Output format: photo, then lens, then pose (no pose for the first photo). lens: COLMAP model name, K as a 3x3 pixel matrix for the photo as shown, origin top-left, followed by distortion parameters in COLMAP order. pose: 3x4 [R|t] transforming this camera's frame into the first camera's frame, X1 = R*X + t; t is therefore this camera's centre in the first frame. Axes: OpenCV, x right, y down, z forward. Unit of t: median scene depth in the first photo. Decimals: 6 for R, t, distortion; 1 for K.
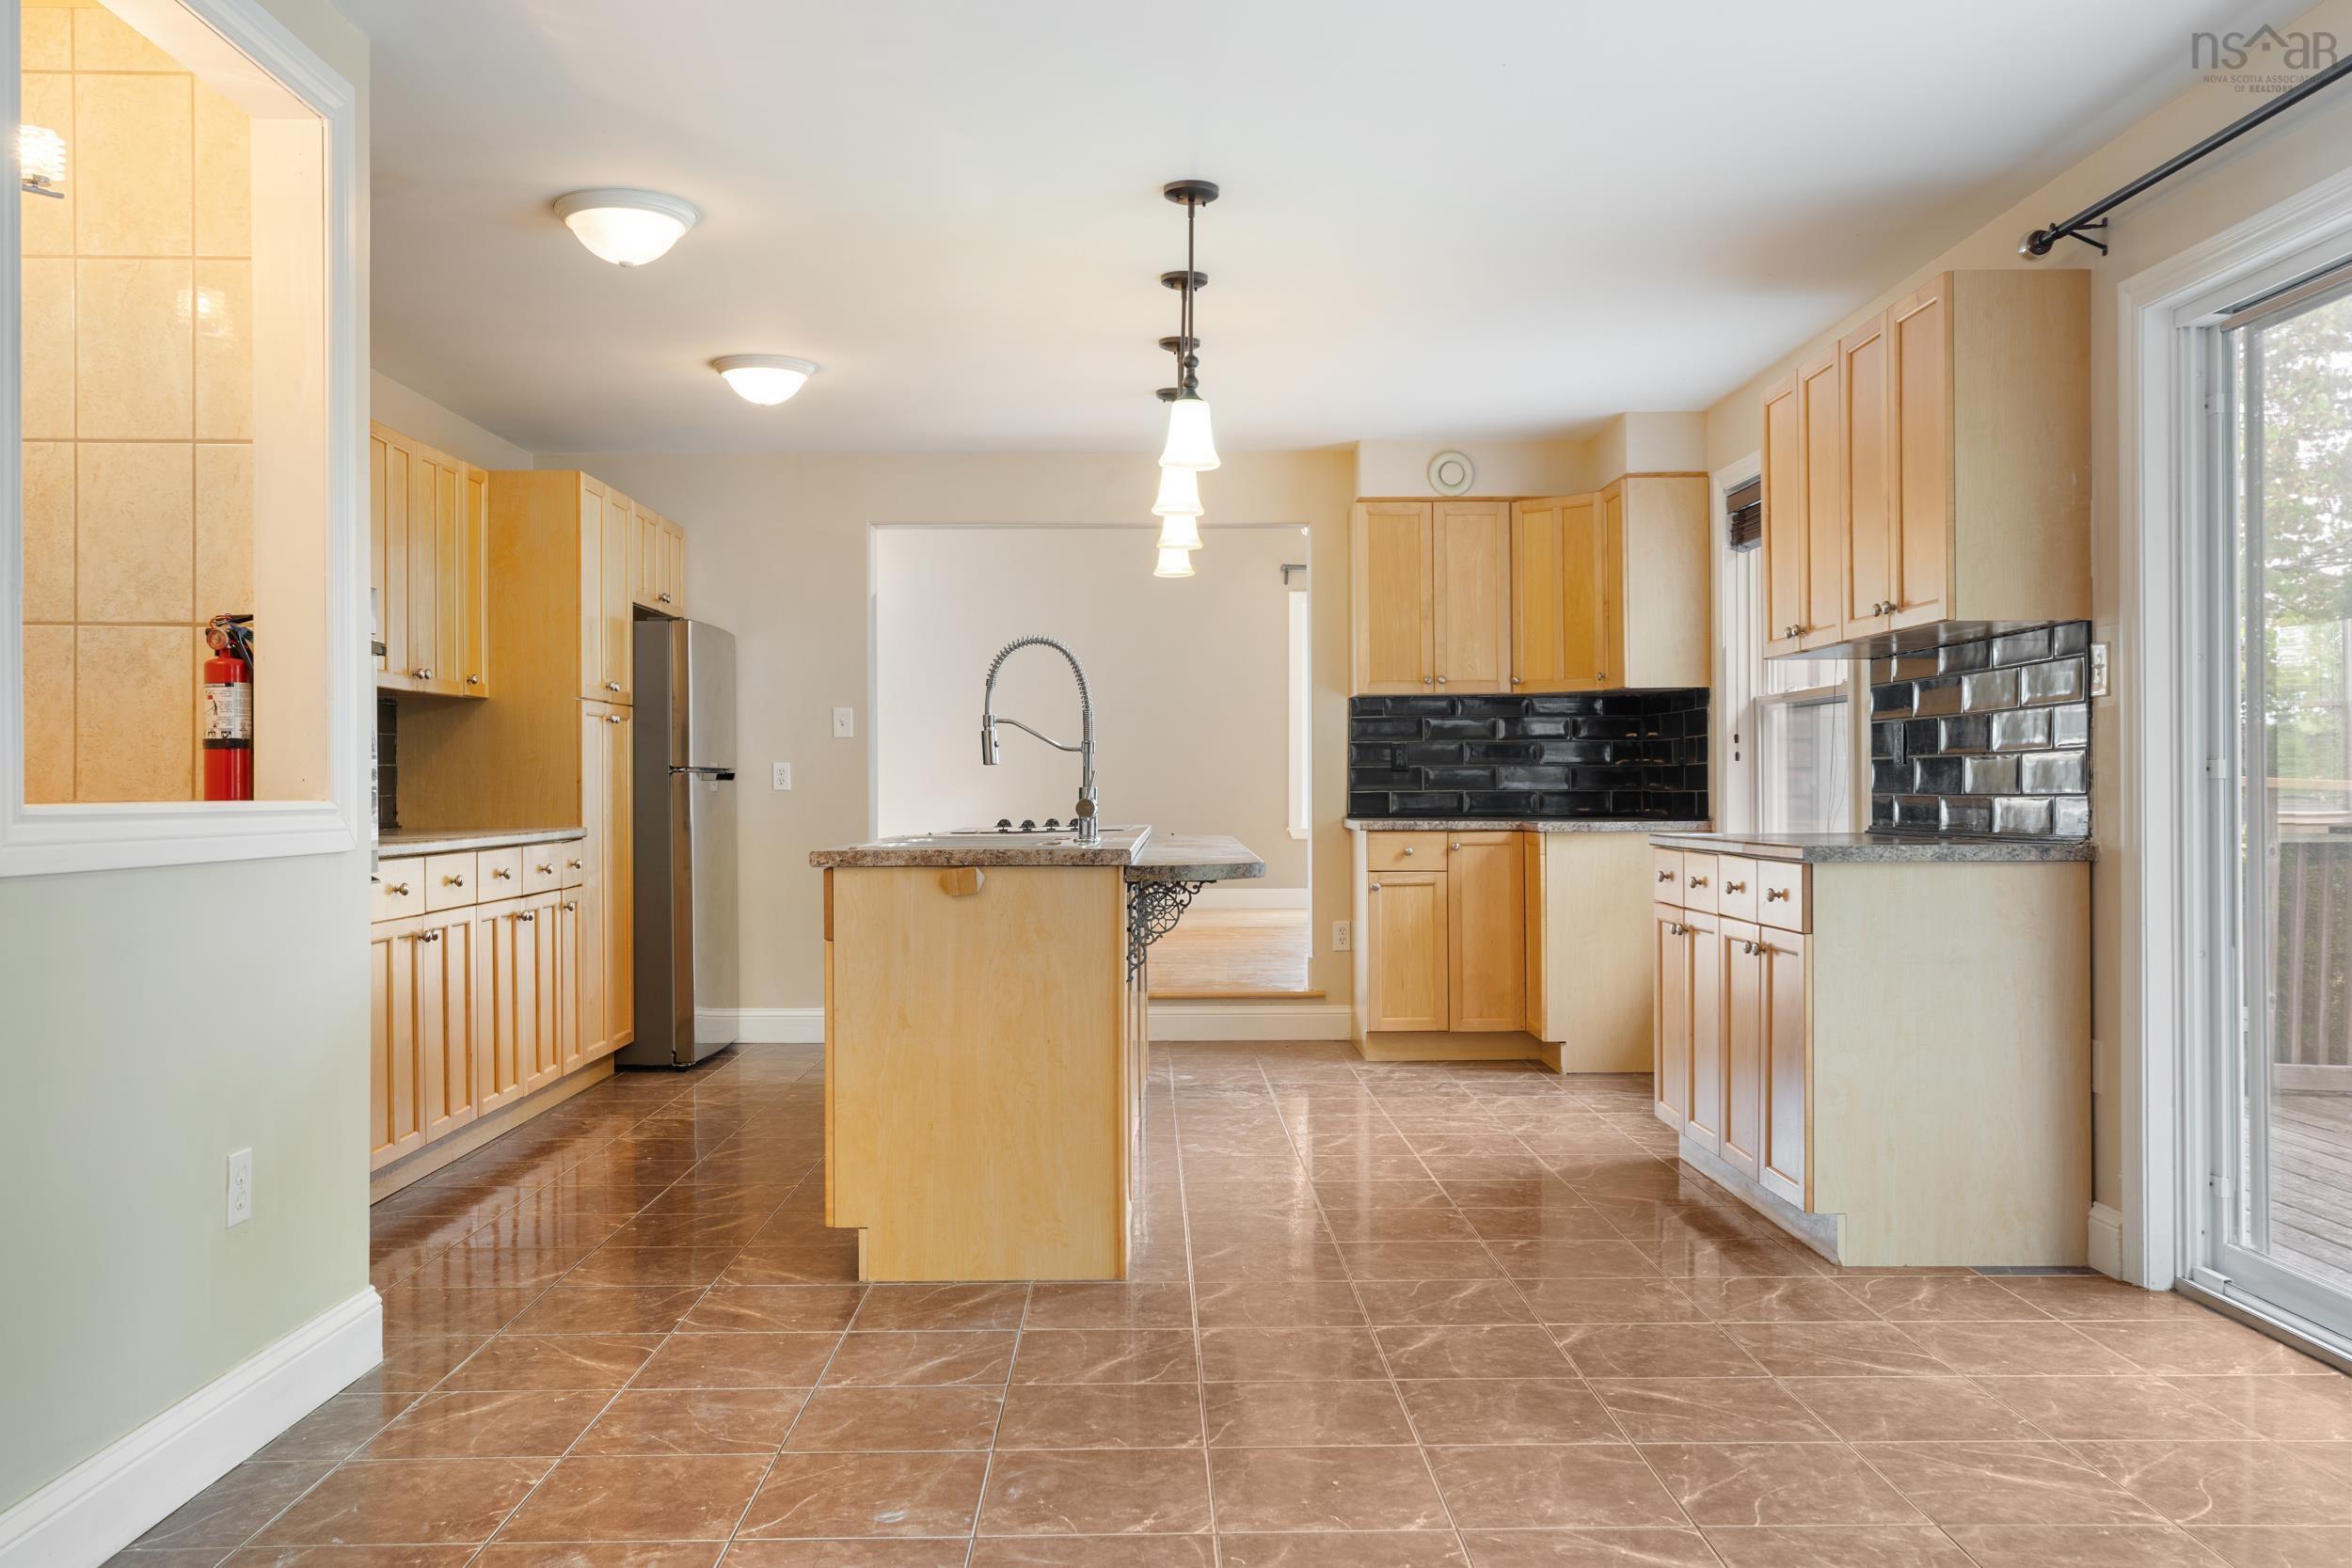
lens RADIAL K [[1984.2, 0, 1175.6], [0, 1984.2, 780.1], [0, 0, 1]] dist [-0.011964, 0.000948]
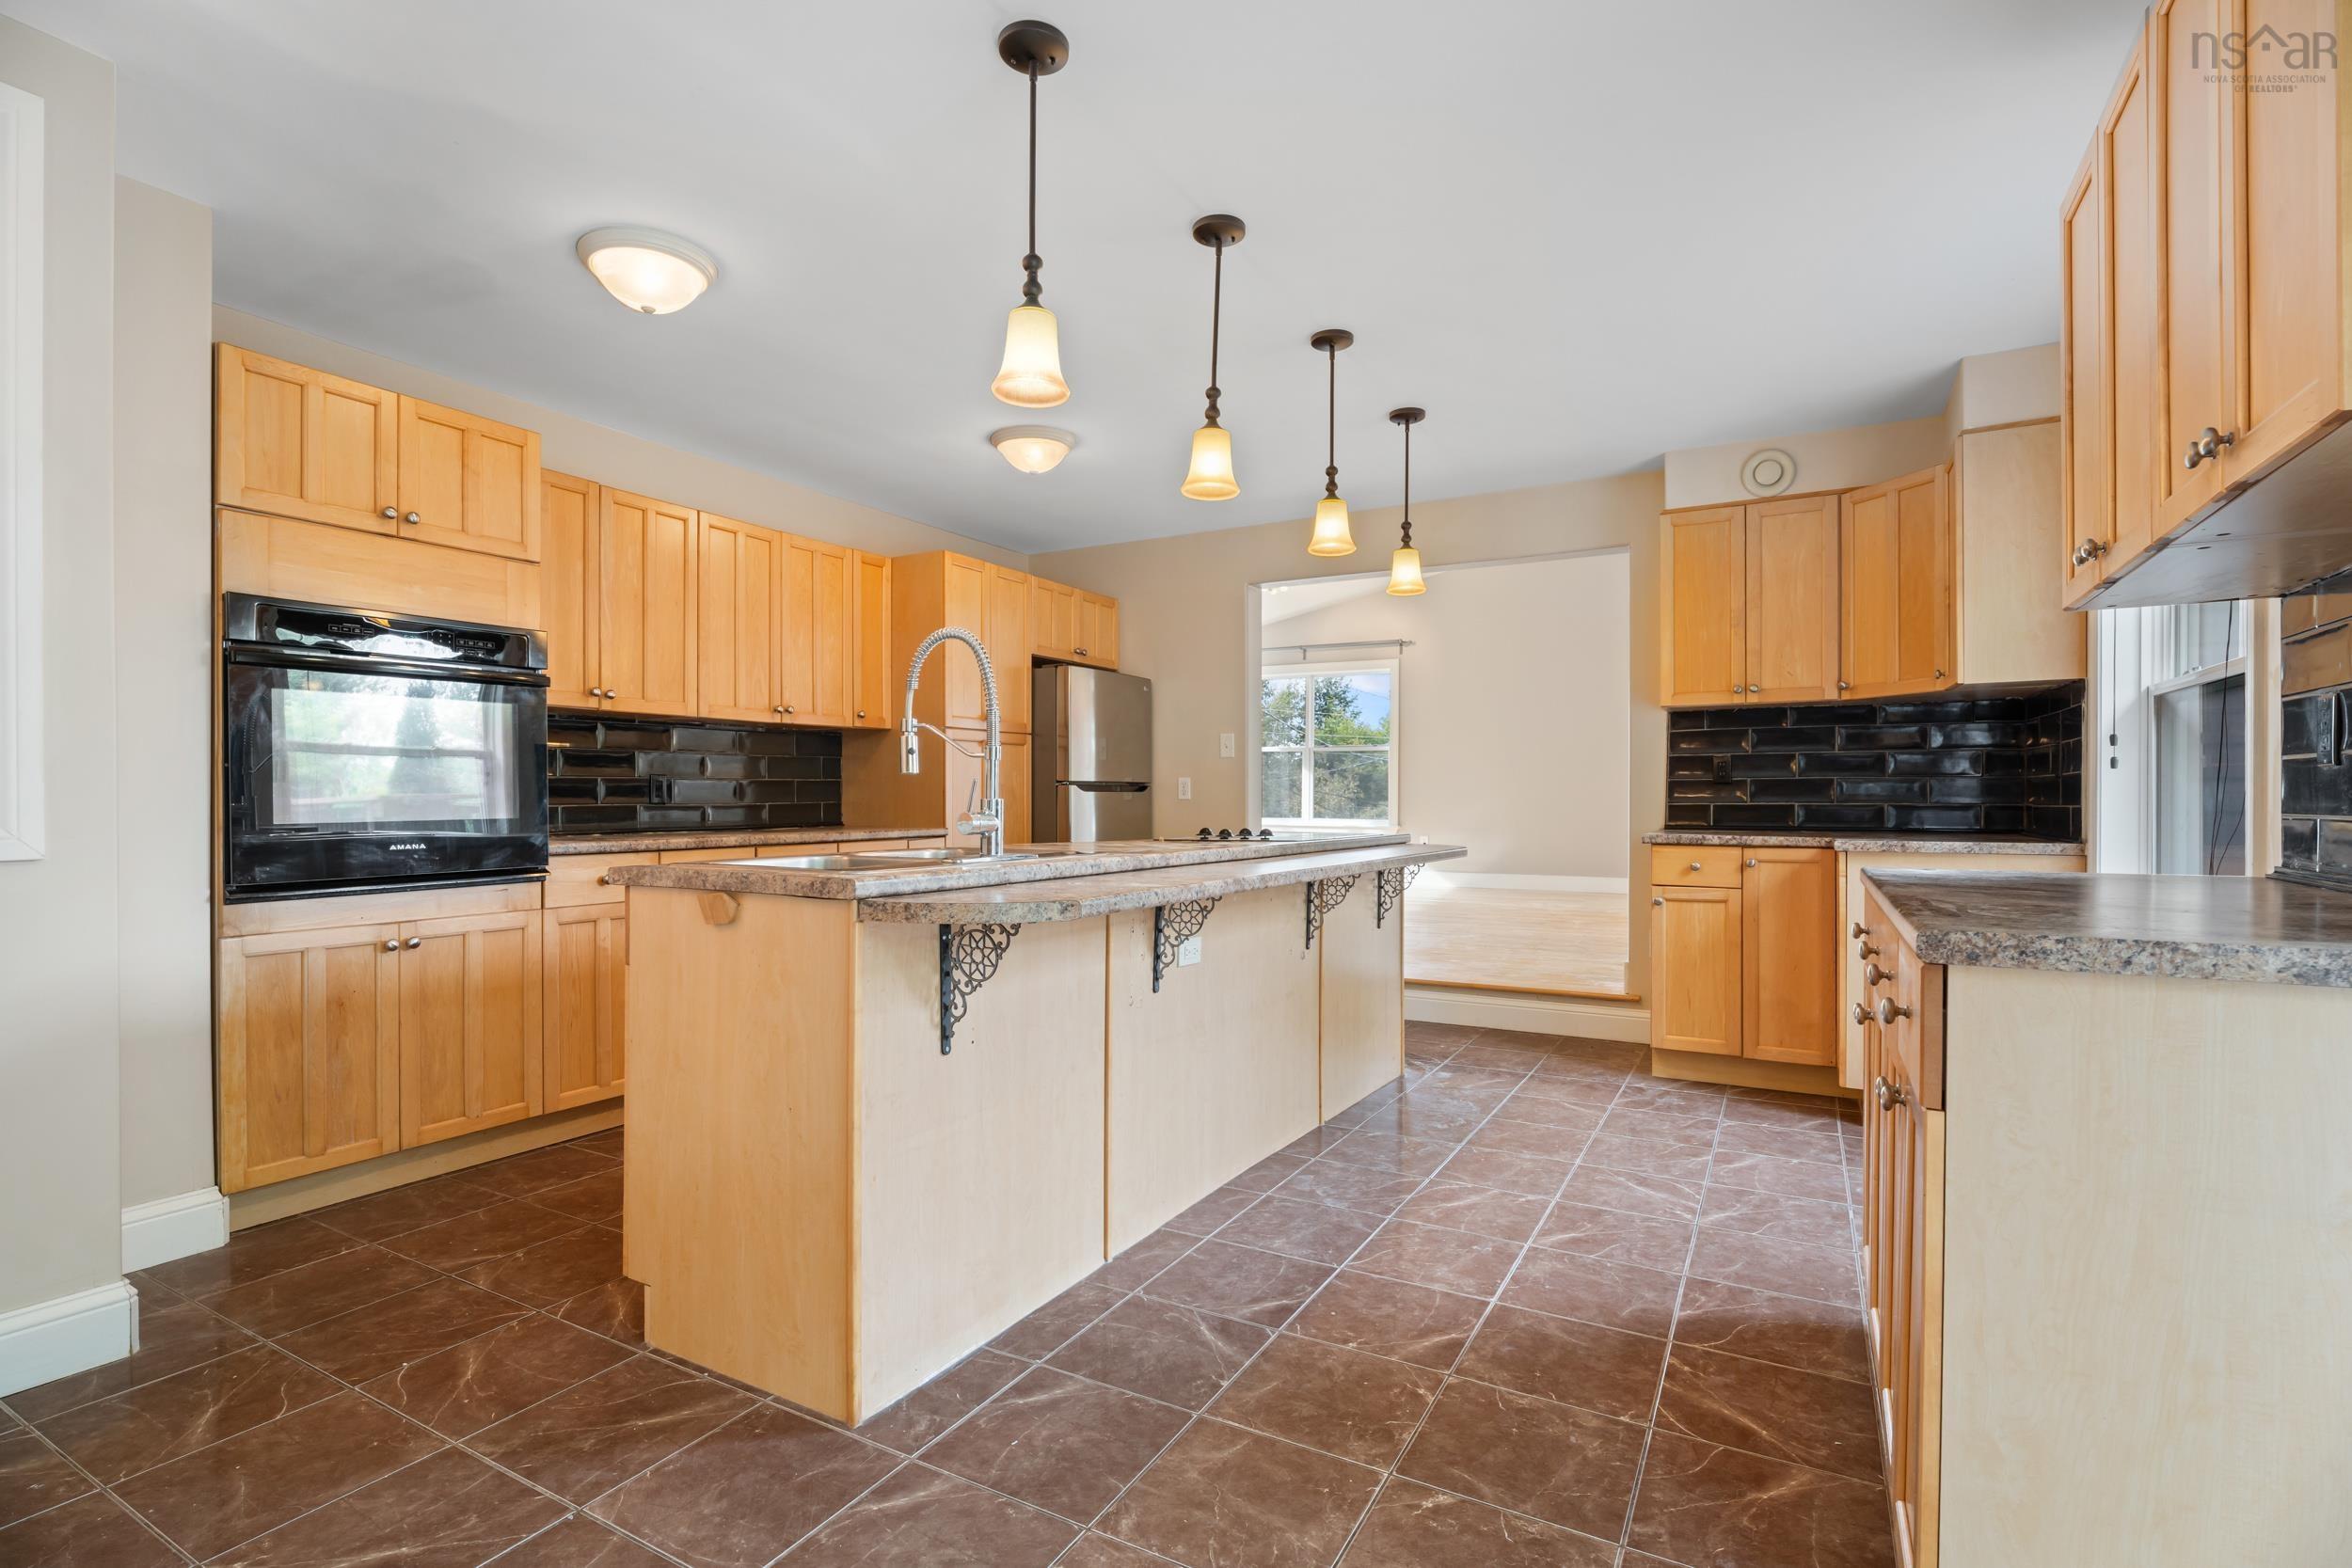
lens RADIAL K [[1122.2, 0, 1168.0], [0, 1122.2, 804.6], [0, 0, 1]] dist [-0.005412, -0.000171]
pose [[0.855698, 0.008025, -0.517413, 0.179214], [-0.002323, 0.999929, 0.011667, 0.000186], [0.517470, -0.008781, 0.855656, 0.400283]]
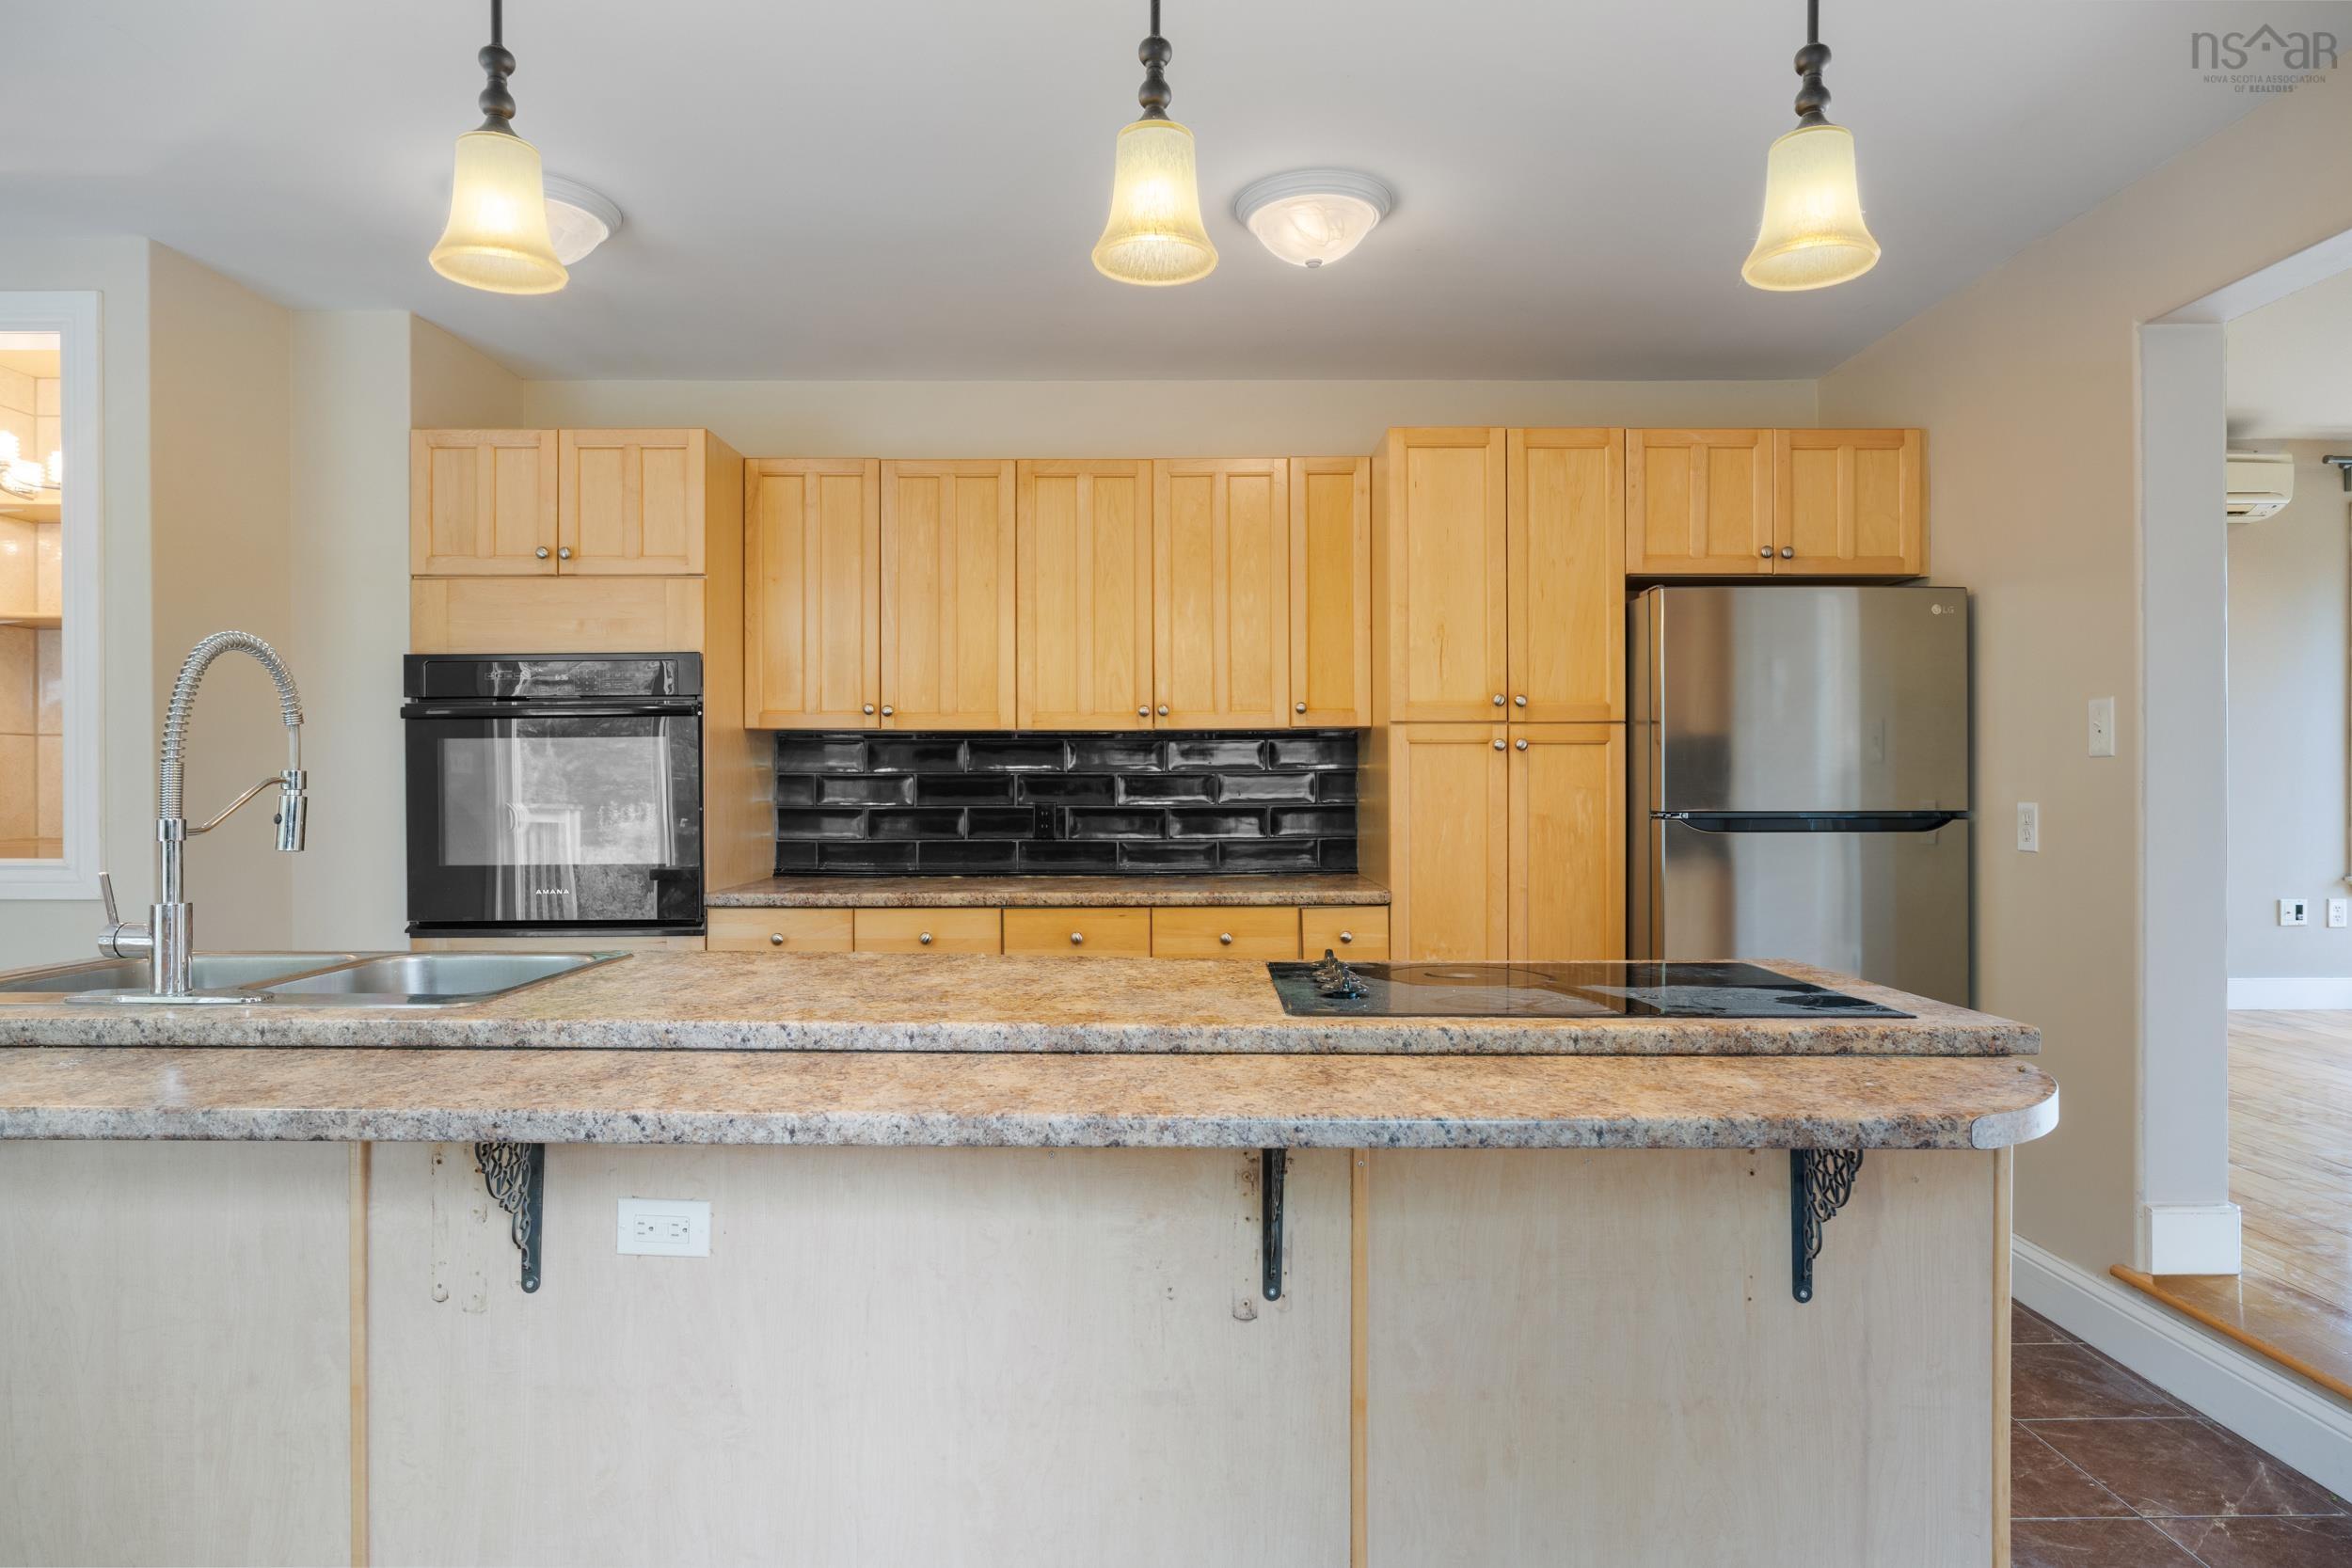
lens RADIAL K [[1263.3, 0, 1176.3], [0, 1263.3, 783.4], [0, 0, 1]] dist [-0.023622, -0.000074]
pose [[-0.021464, -0.003640, -0.999763, 0.174451], [0.002948, 0.999989, -0.003704, -0.014096], [0.999765, -0.003026, -0.021453, 0.819092]]
